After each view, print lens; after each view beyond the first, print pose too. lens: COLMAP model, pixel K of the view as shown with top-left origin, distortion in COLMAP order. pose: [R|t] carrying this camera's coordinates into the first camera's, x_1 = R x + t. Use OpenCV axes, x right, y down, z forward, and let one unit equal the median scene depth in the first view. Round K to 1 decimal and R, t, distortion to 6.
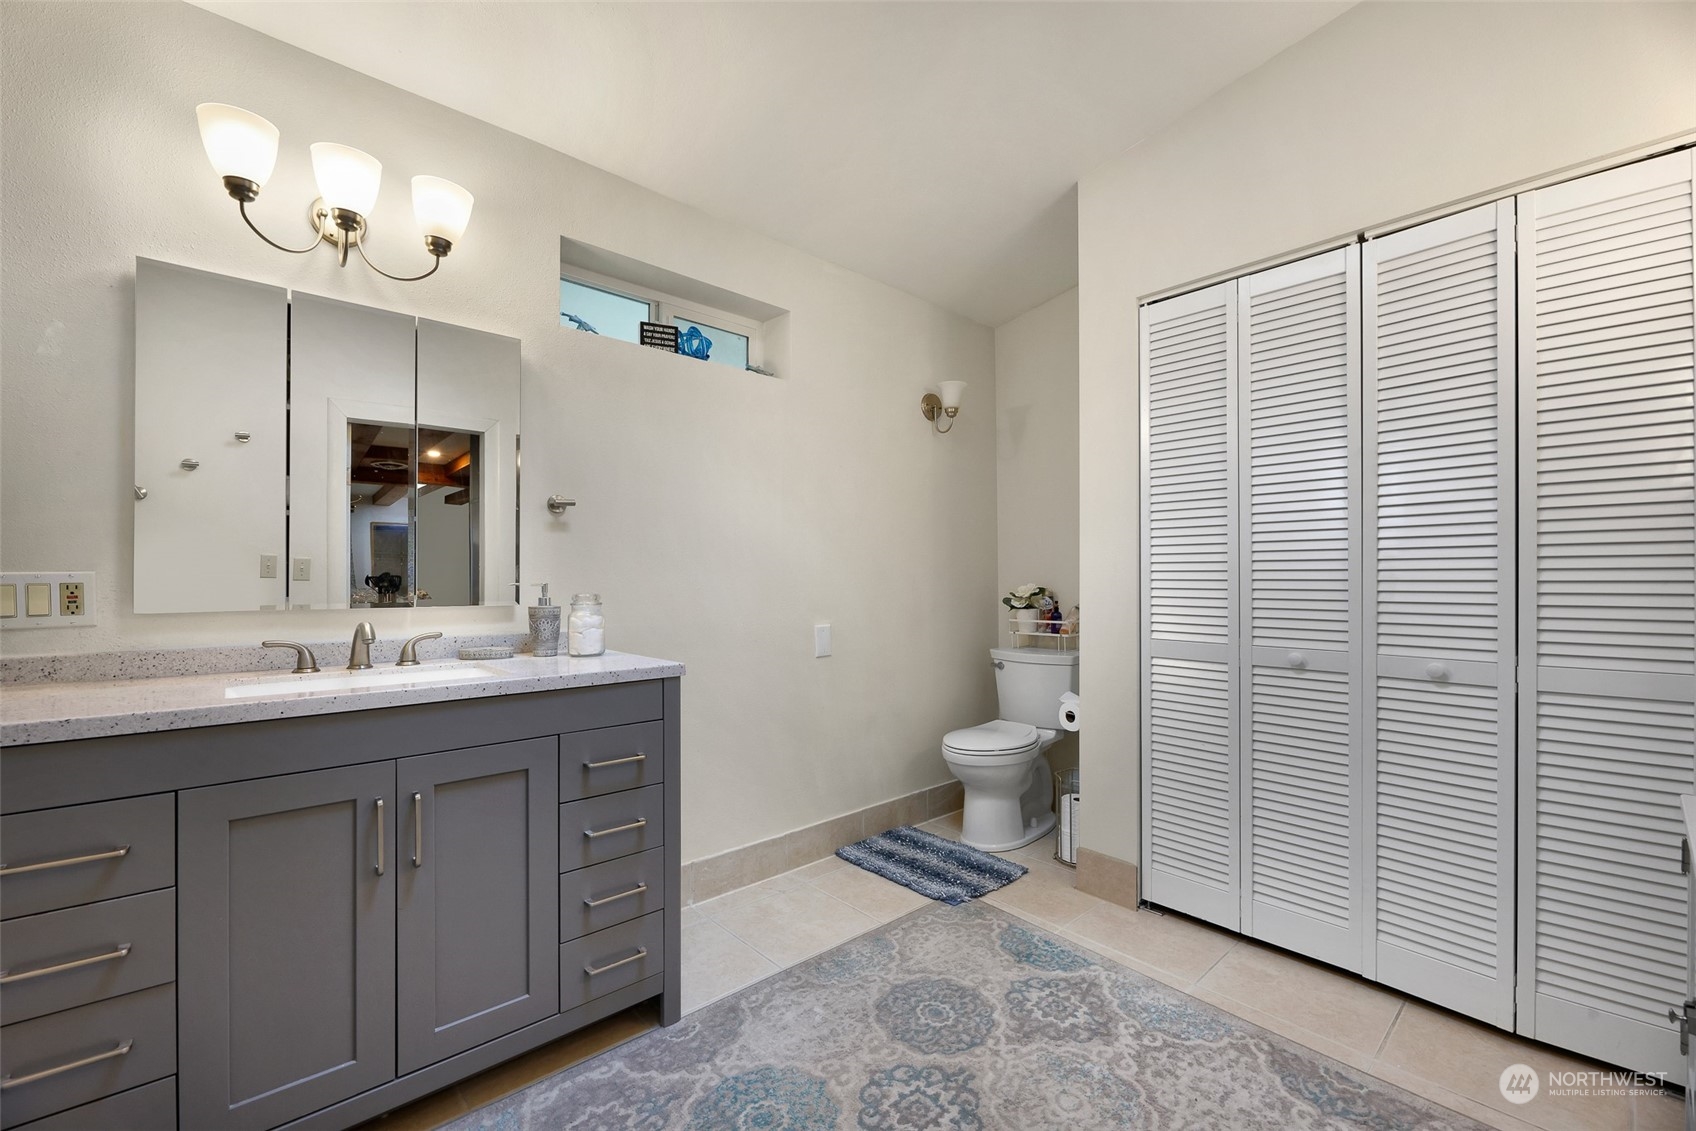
lens RADIAL K [[688.2, 0, 837.6], [0, 688.2, 577.7], [0, 0, 1]] dist [0.000225, -0.000975]
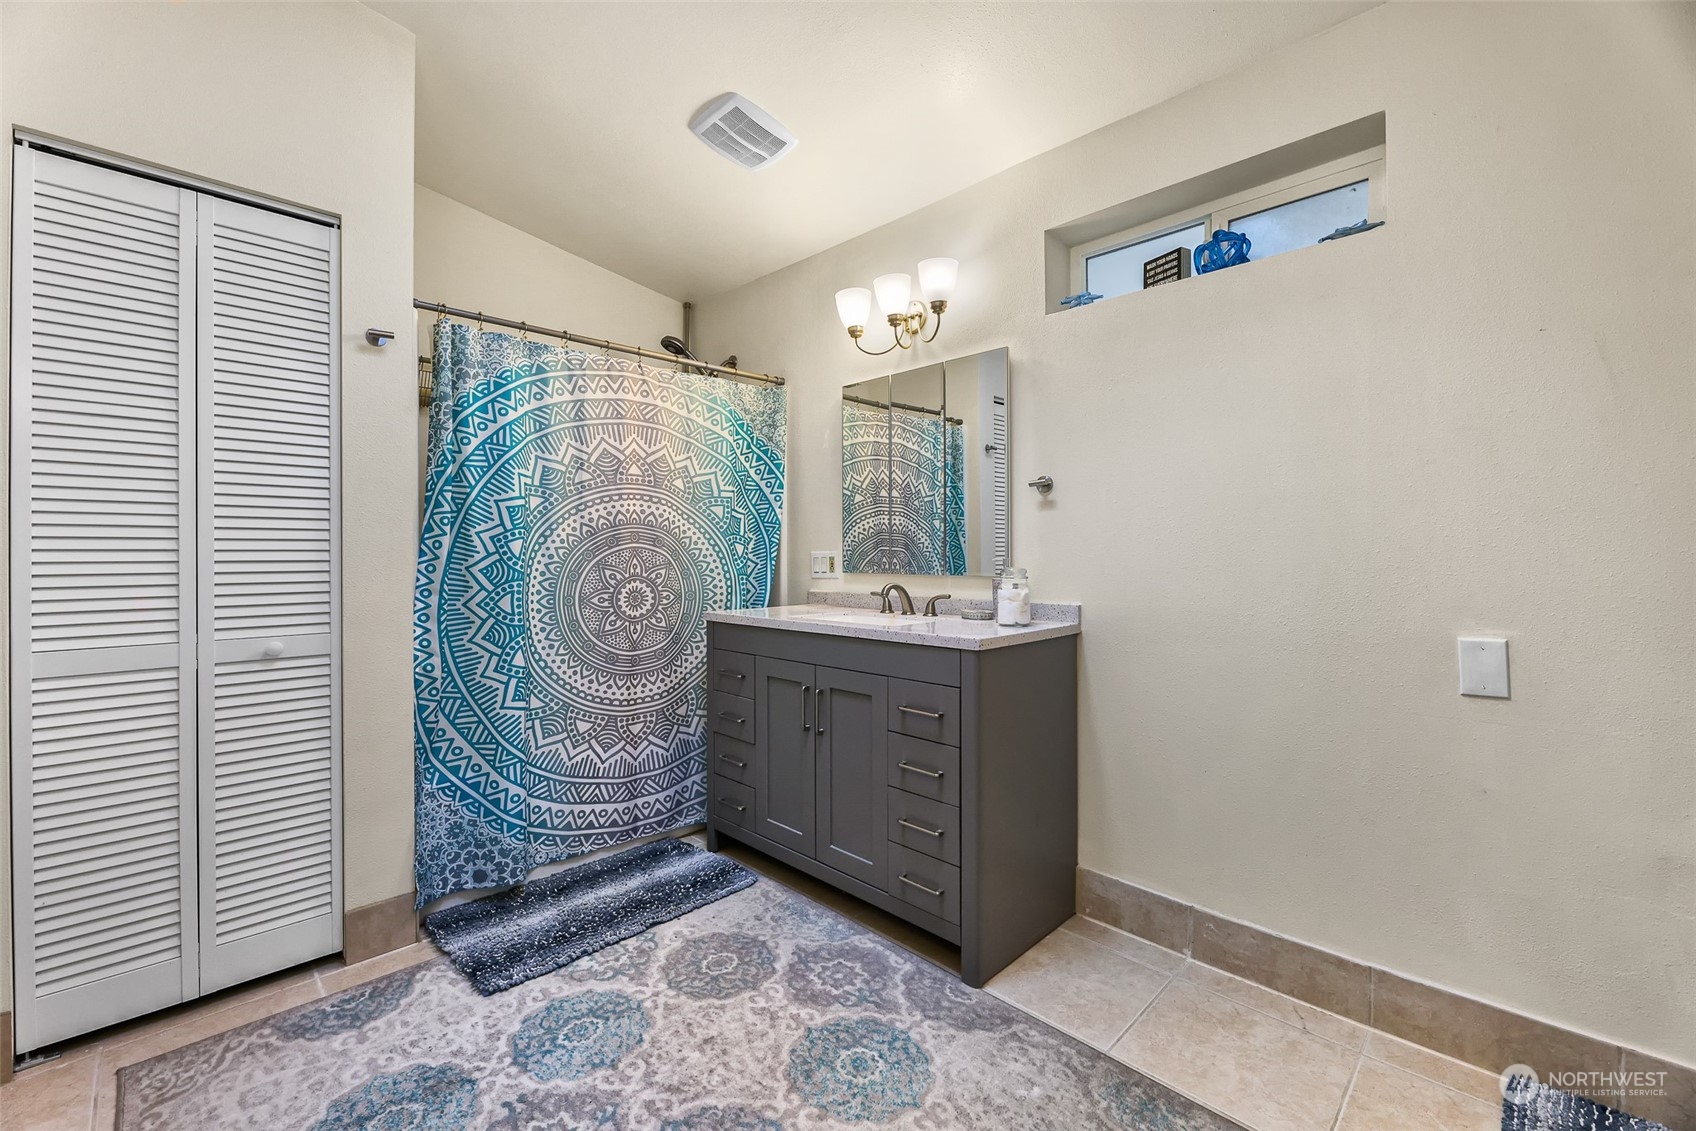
lens RADIAL K [[688.2, 0, 838.6], [0, 688.2, 554.8], [0, 0, 1]] dist [0.000225, -0.000975]
pose [[0.067706, -0.000737, -0.997705, 0.759921], [0.002851, 0.999996, -0.000545, 0.003173], [0.997701, -0.002808, 0.067708, 0.721128]]
